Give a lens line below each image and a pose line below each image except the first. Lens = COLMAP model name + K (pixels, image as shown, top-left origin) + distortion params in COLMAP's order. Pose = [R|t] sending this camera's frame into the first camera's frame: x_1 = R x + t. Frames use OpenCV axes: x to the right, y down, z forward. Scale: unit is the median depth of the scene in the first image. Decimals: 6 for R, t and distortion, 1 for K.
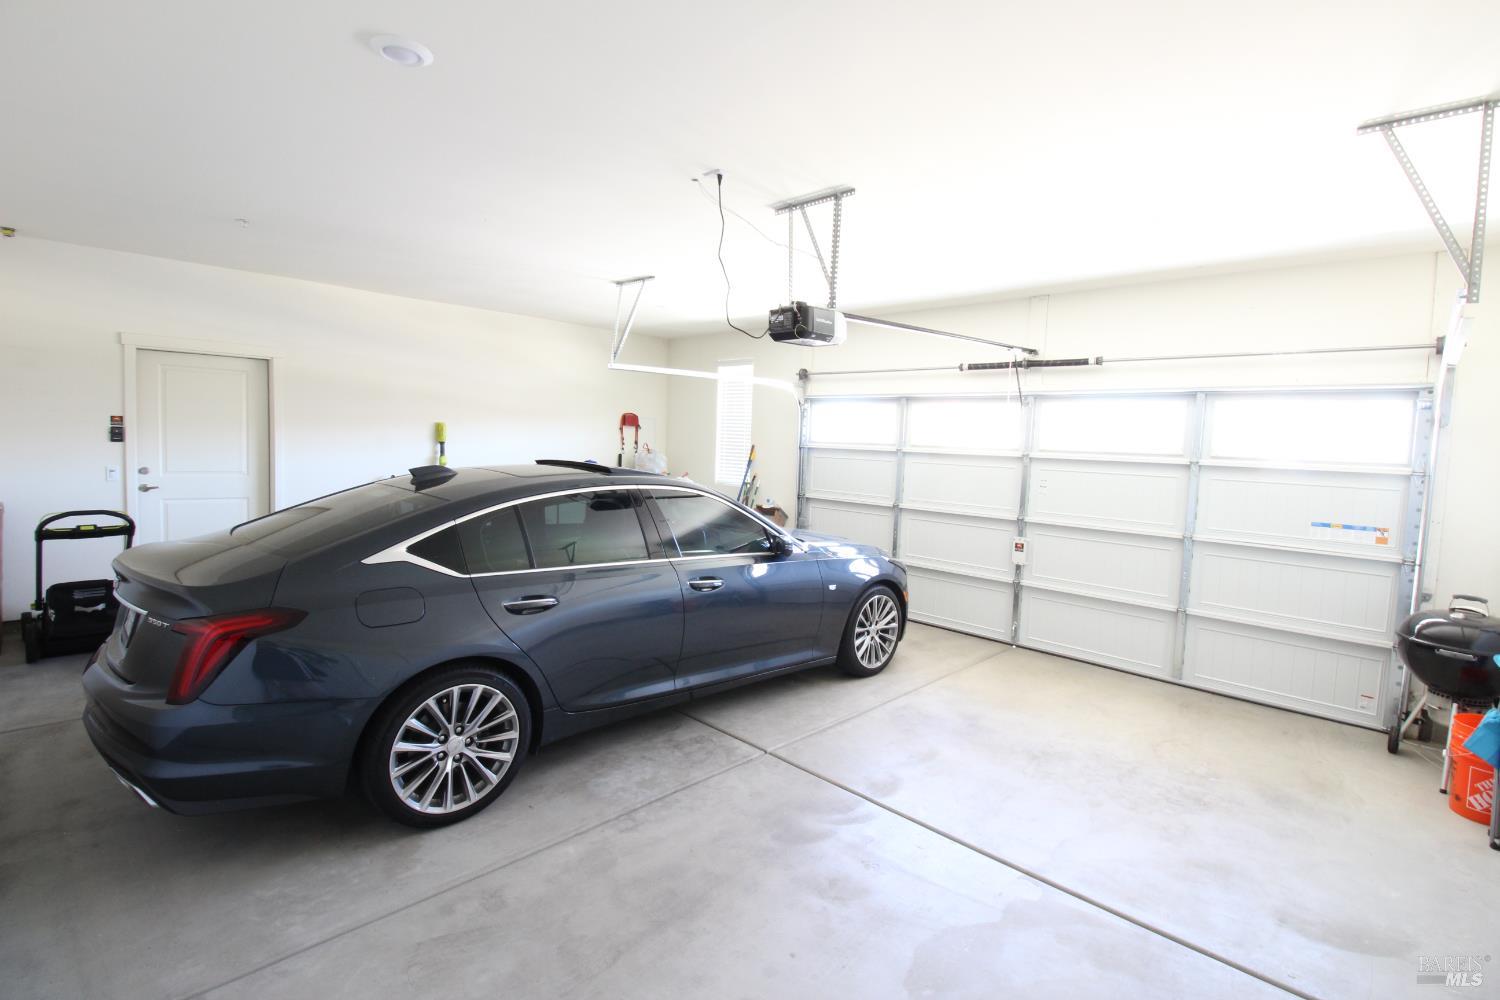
lens RADIAL K [[693.0, 0, 764.7], [0, 693.0, 487.9], [0, 0, 1]] dist [0.007173, -0.016669]
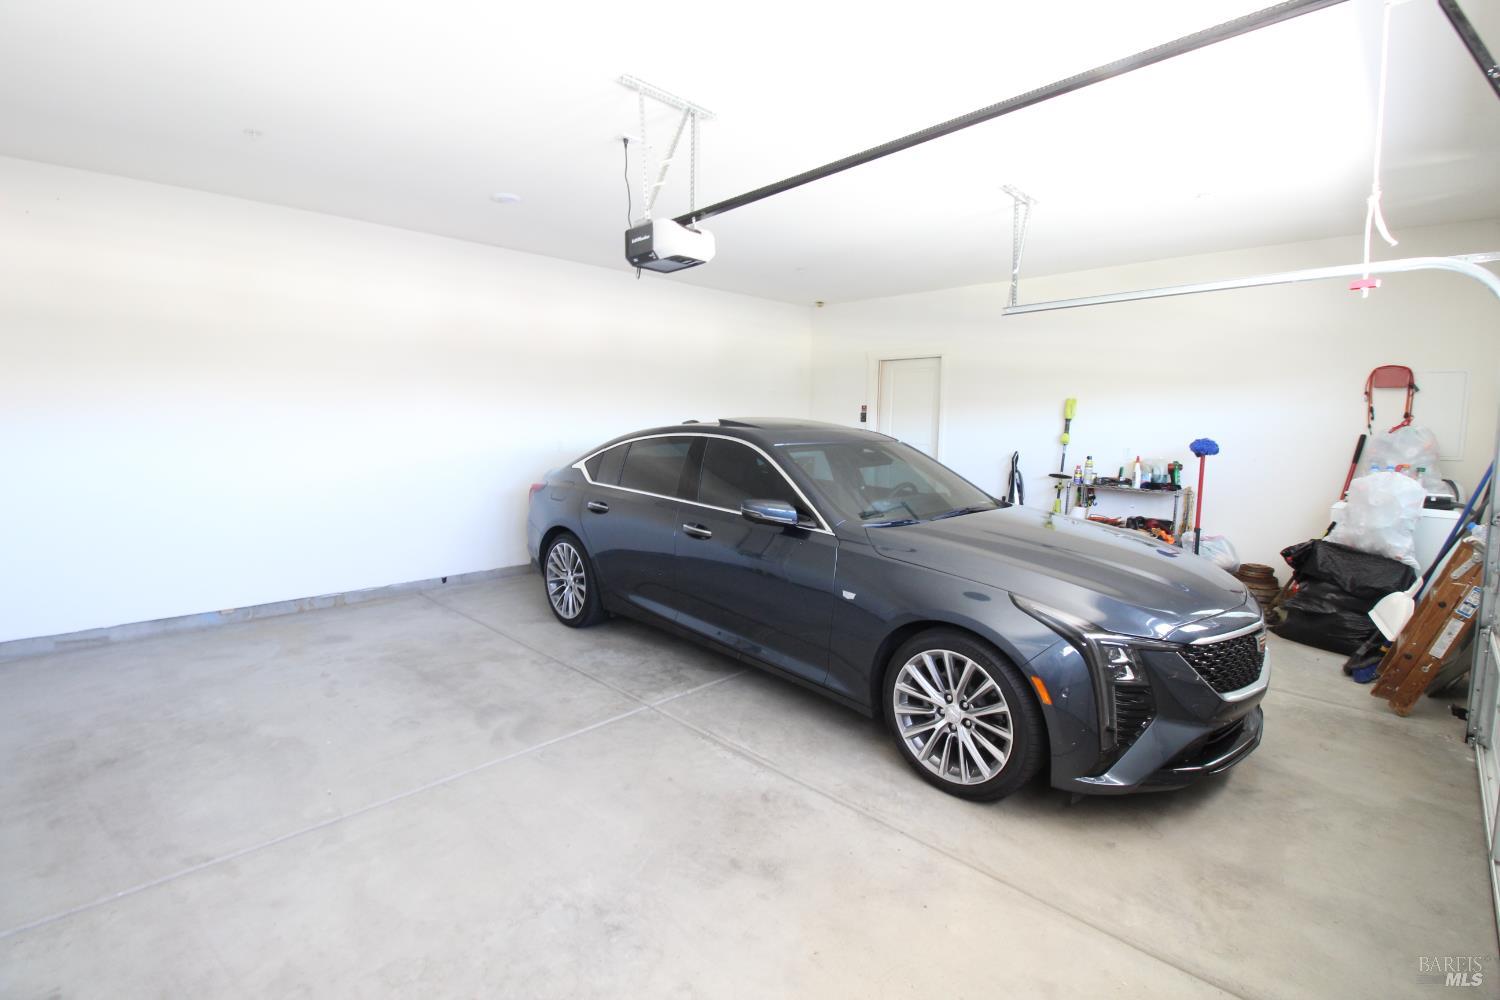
lens RADIAL K [[693.0, 0, 764.7], [0, 693.0, 487.9], [0, 0, 1]] dist [0.007173, -0.016669]
pose [[-0.004787, 0.060788, -0.998139, 0.792059], [-0.082349, 0.994736, 0.060976, 0.006775], [0.996592, 0.082488, 0.000244, 0.950380]]
